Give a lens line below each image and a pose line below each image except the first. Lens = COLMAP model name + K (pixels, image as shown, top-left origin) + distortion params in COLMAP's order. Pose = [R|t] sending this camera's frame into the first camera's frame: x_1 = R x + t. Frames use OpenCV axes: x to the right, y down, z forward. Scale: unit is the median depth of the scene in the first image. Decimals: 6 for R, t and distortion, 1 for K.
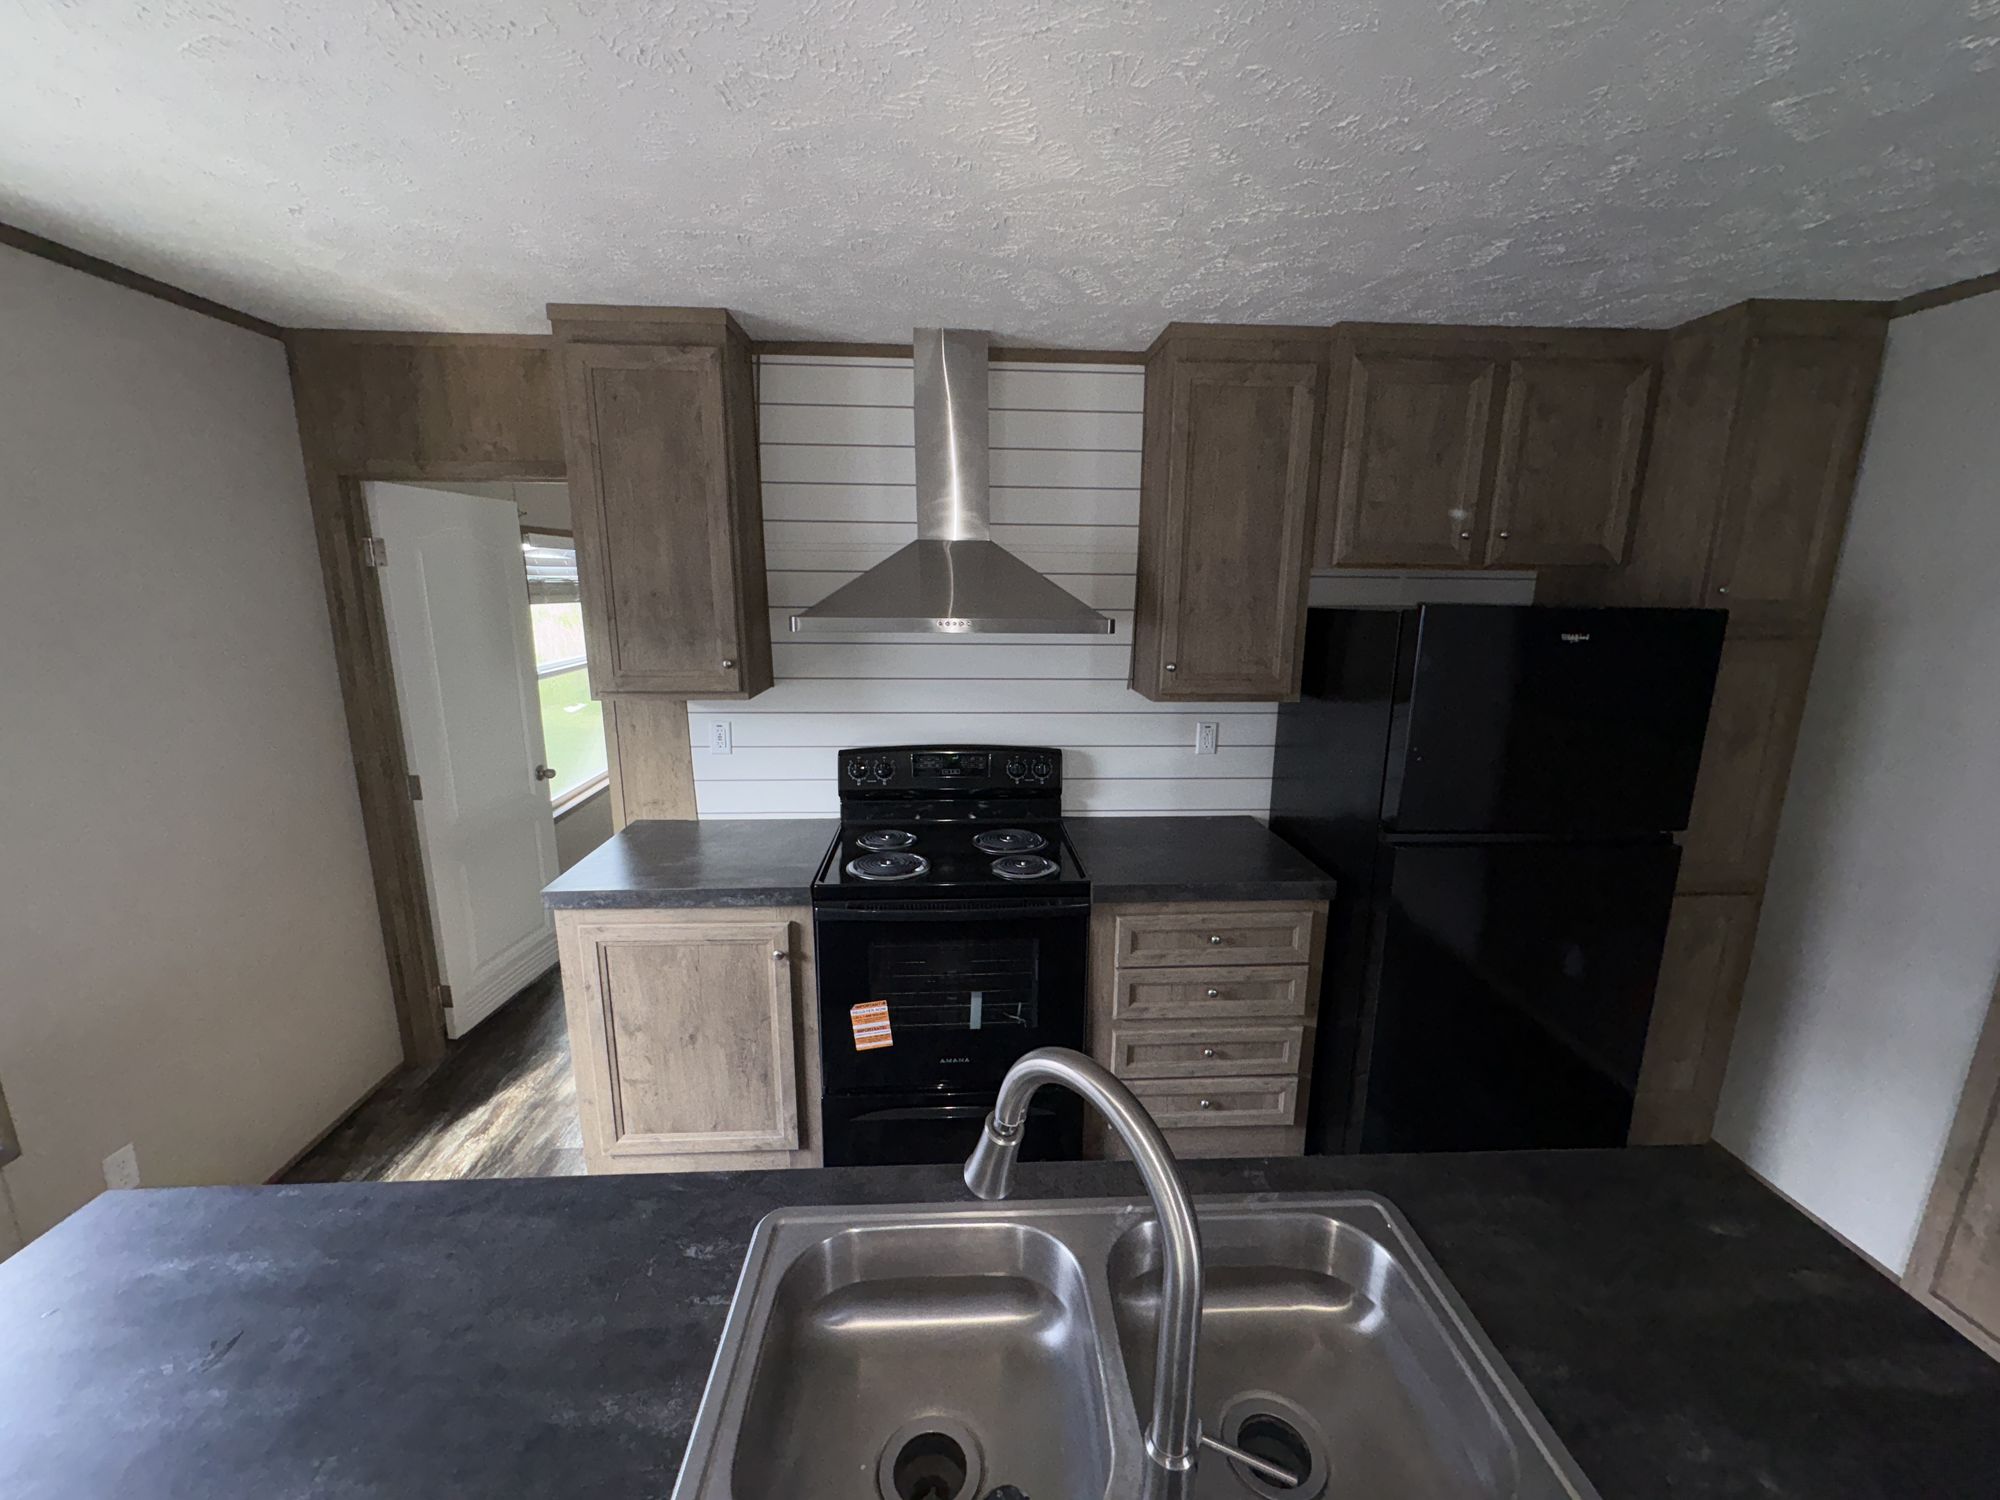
lens RADIAL K [[798.6, 0, 991.3], [0, 798.6, 748.0], [0, 0, 1]] dist [0.000748, 0.000563]
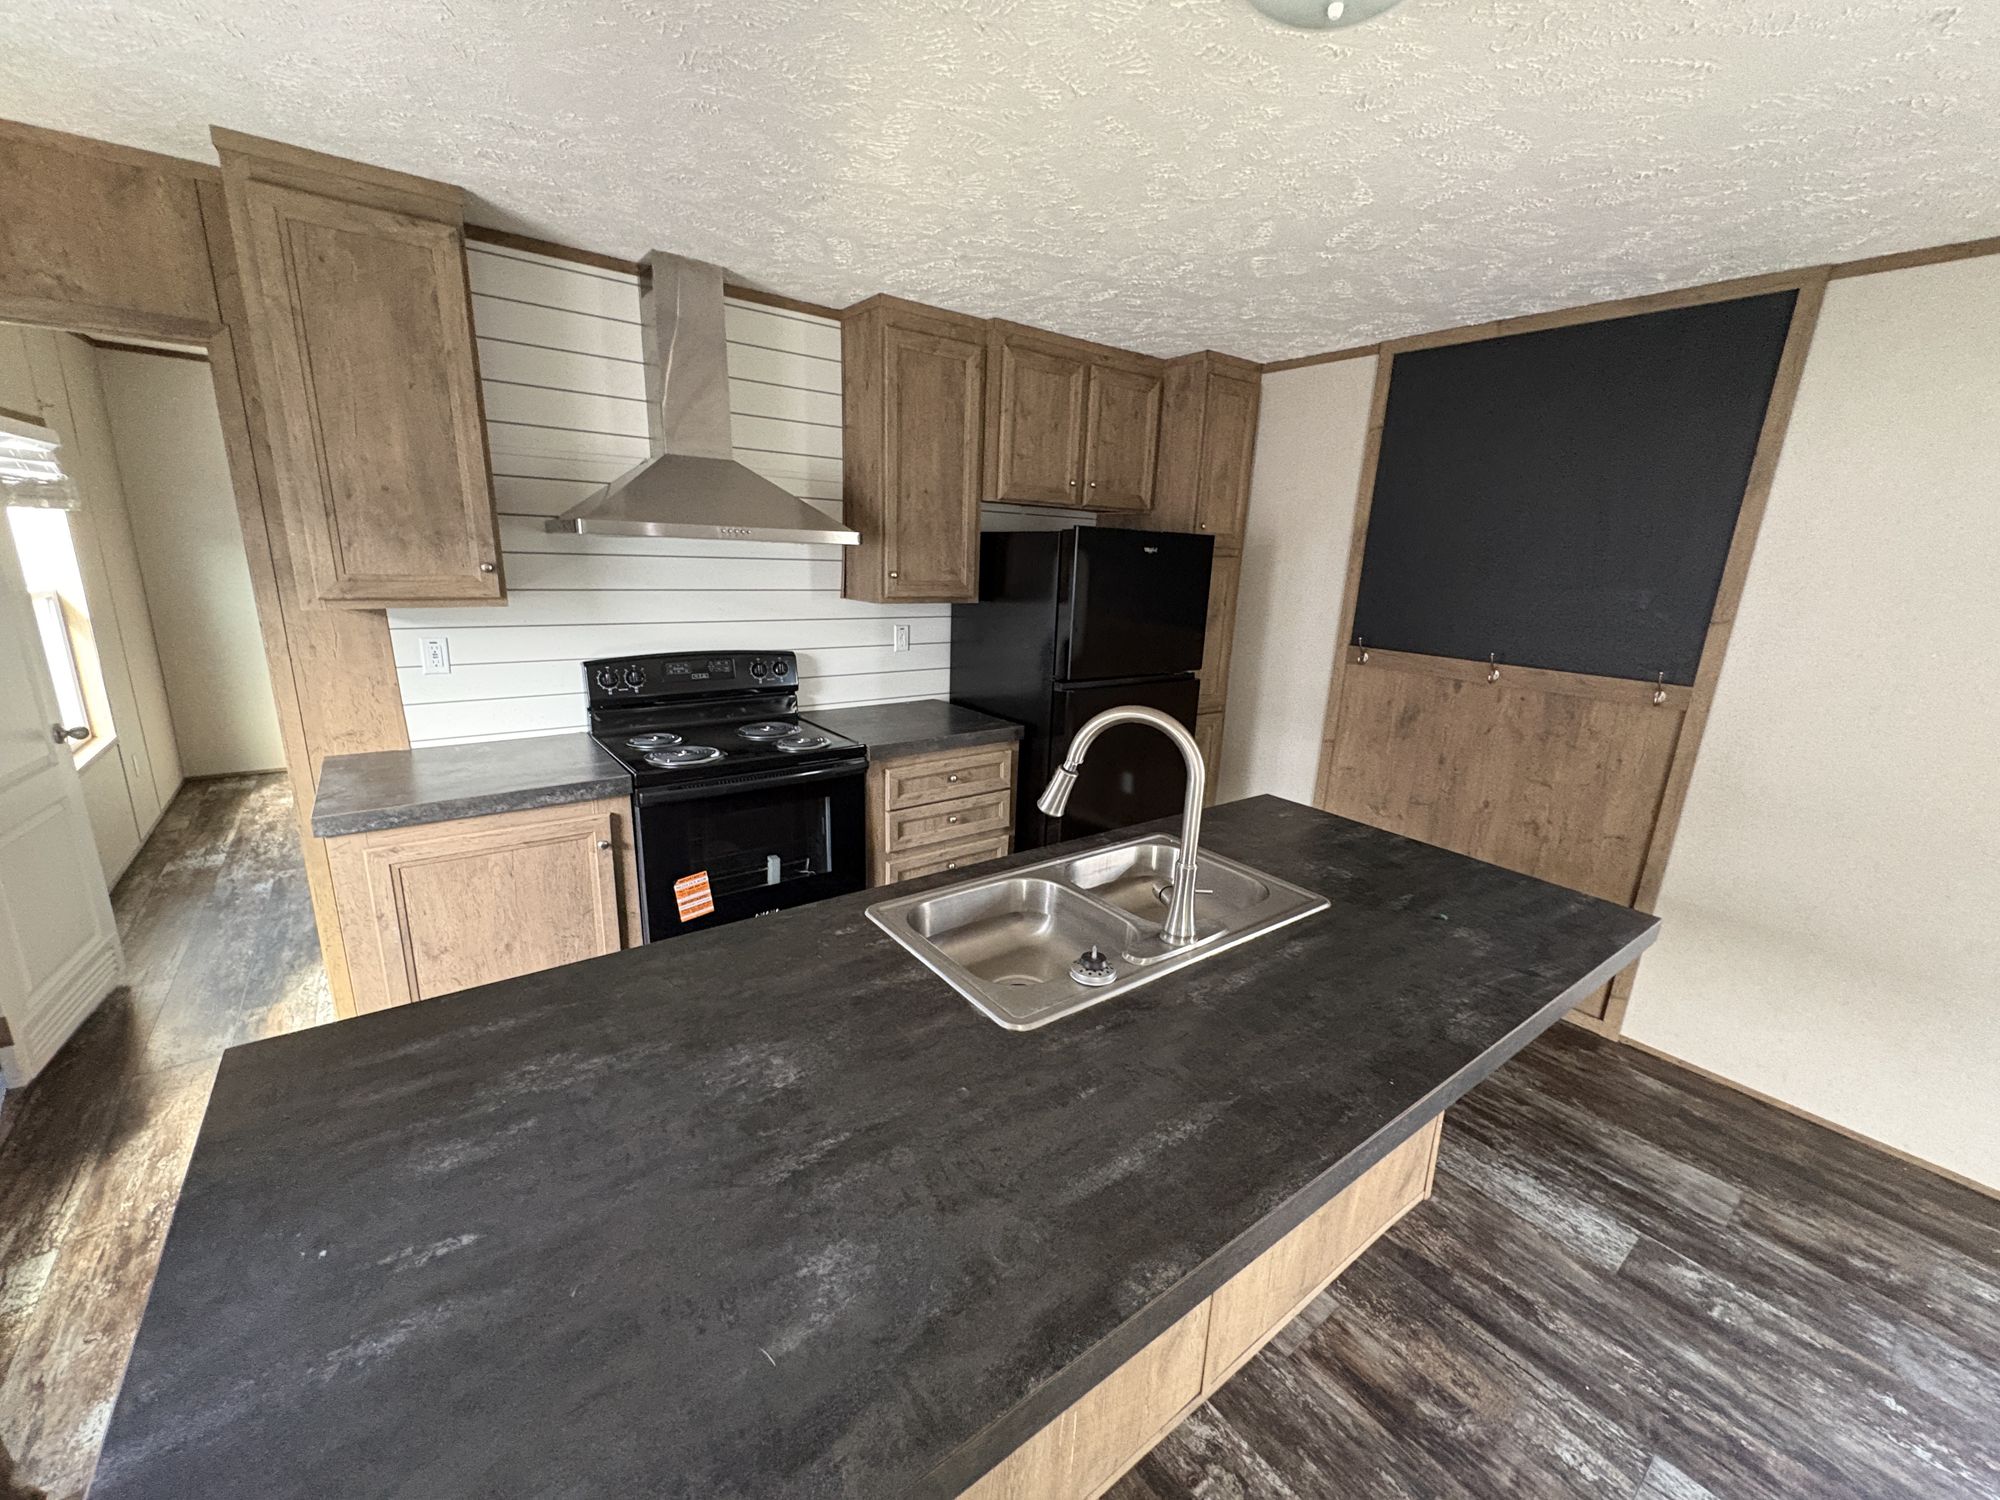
lens RADIAL K [[798.6, 0, 1000.7], [0, 798.6, 748.0], [0, 0, 1]] dist [0.000748, 0.000563]
pose [[0.830917, -0.113575, 0.544681, -0.367159], [0.084101, 0.993334, 0.078829, 0.087954], [-0.550003, -0.019692, 0.834931, -0.155136]]
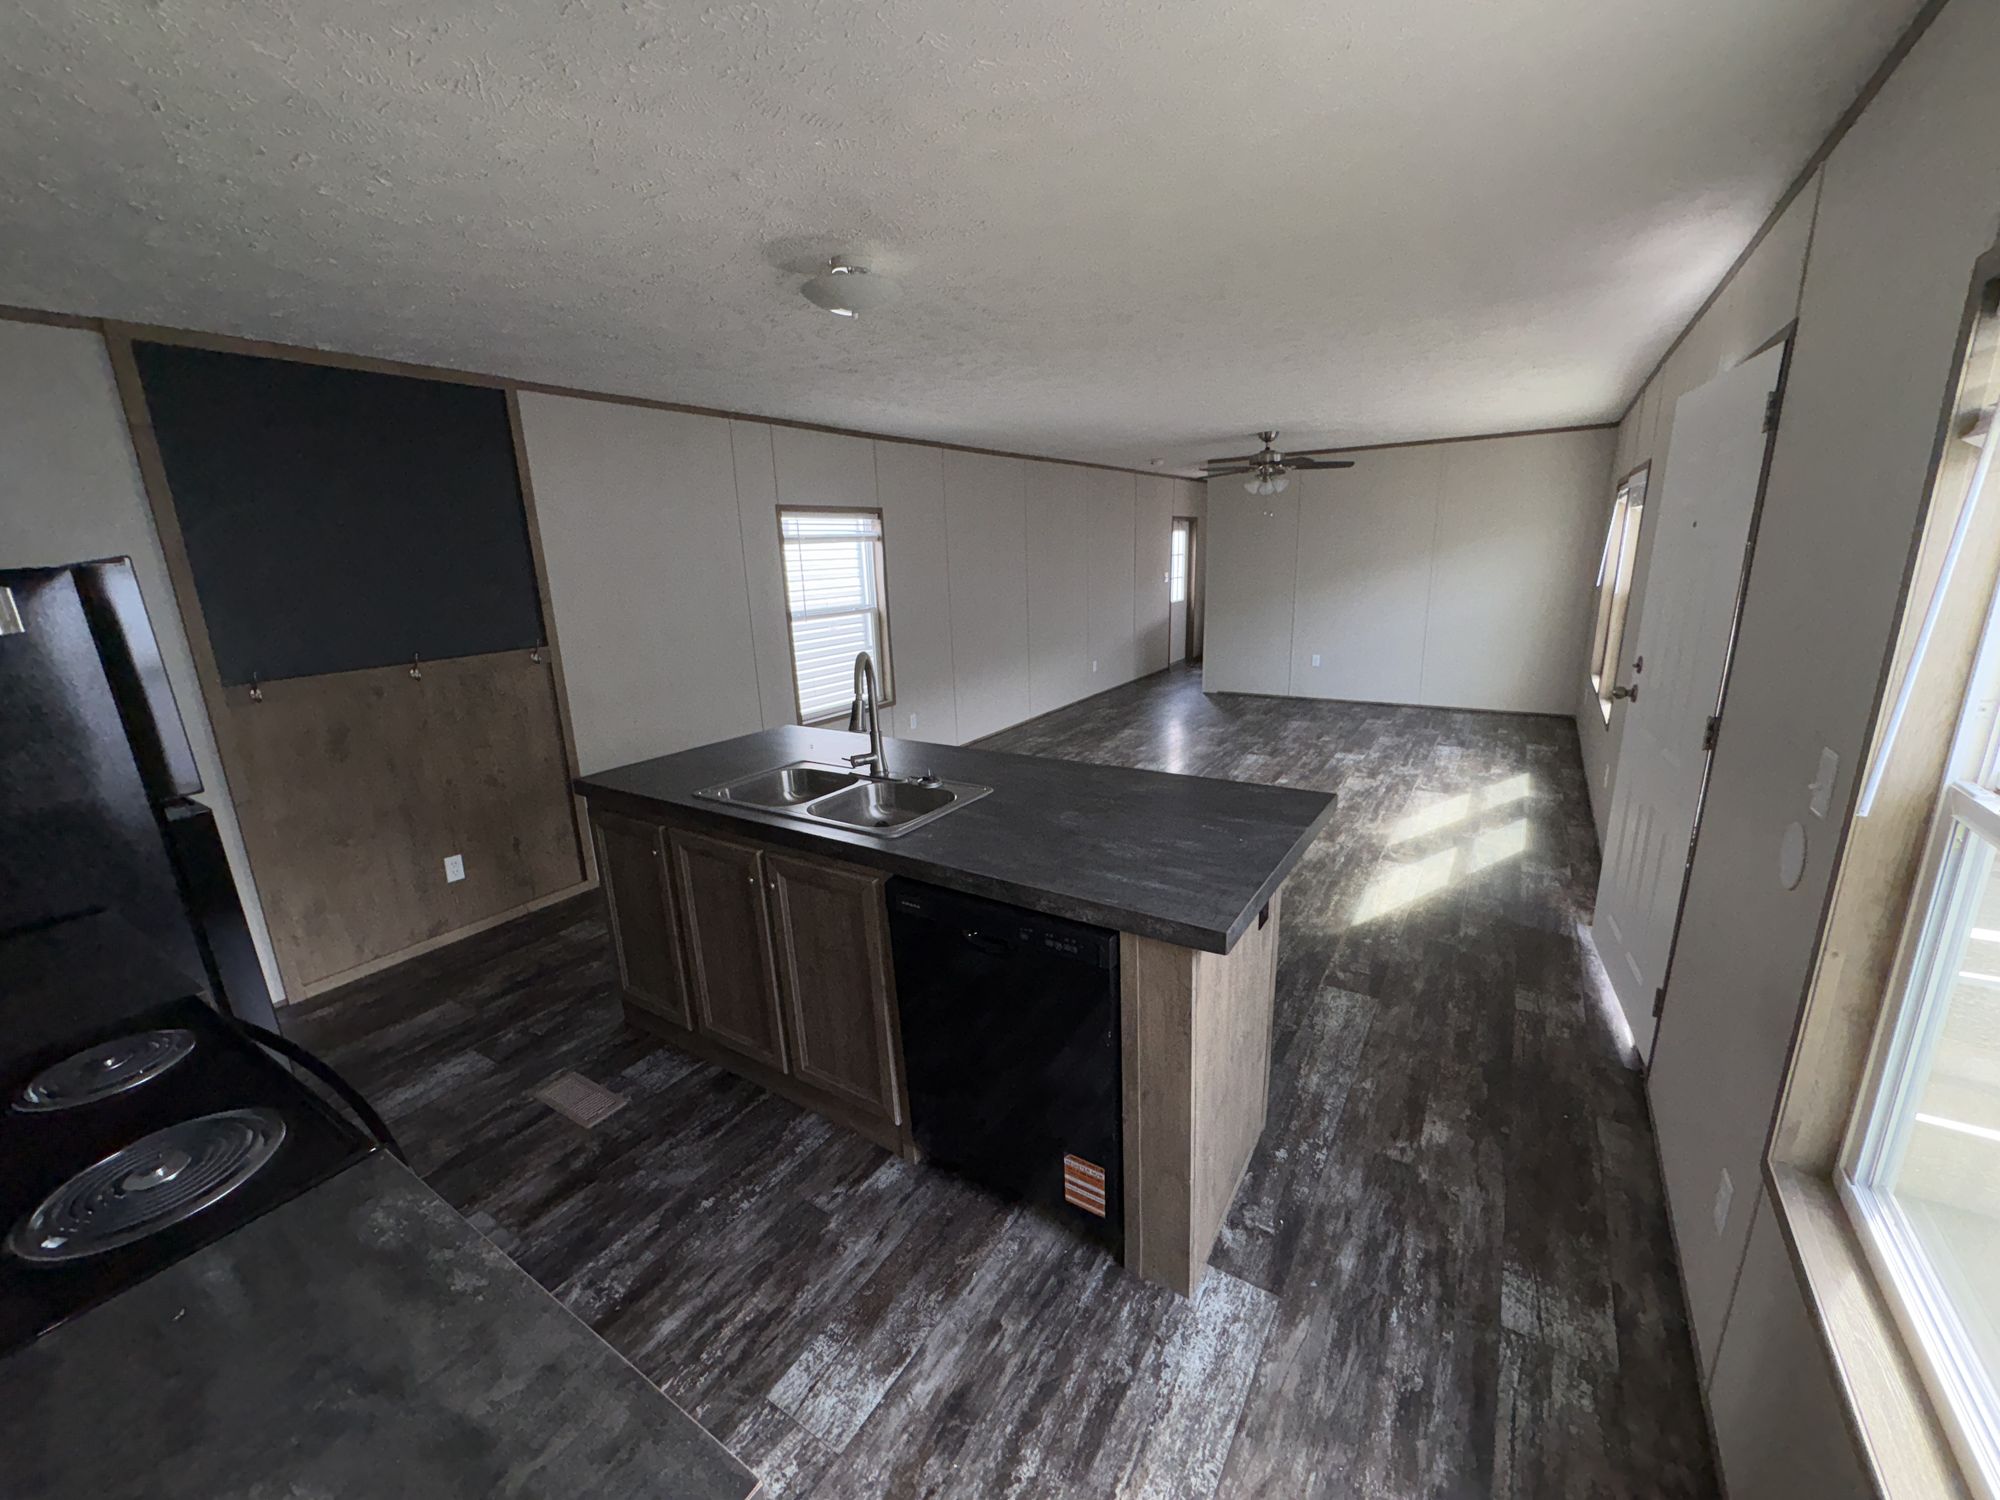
lens RADIAL K [[798.6, 0, 1005.2], [0, 798.6, 743.7], [0, 0, 1]] dist [0.000748, 0.000563]
pose [[-0.807214, -0.119688, 0.577997, -0.713687], [0.152400, 0.903764, 0.399982, -0.163630], [-0.570246, 0.410957, -0.711290, 0.969432]]
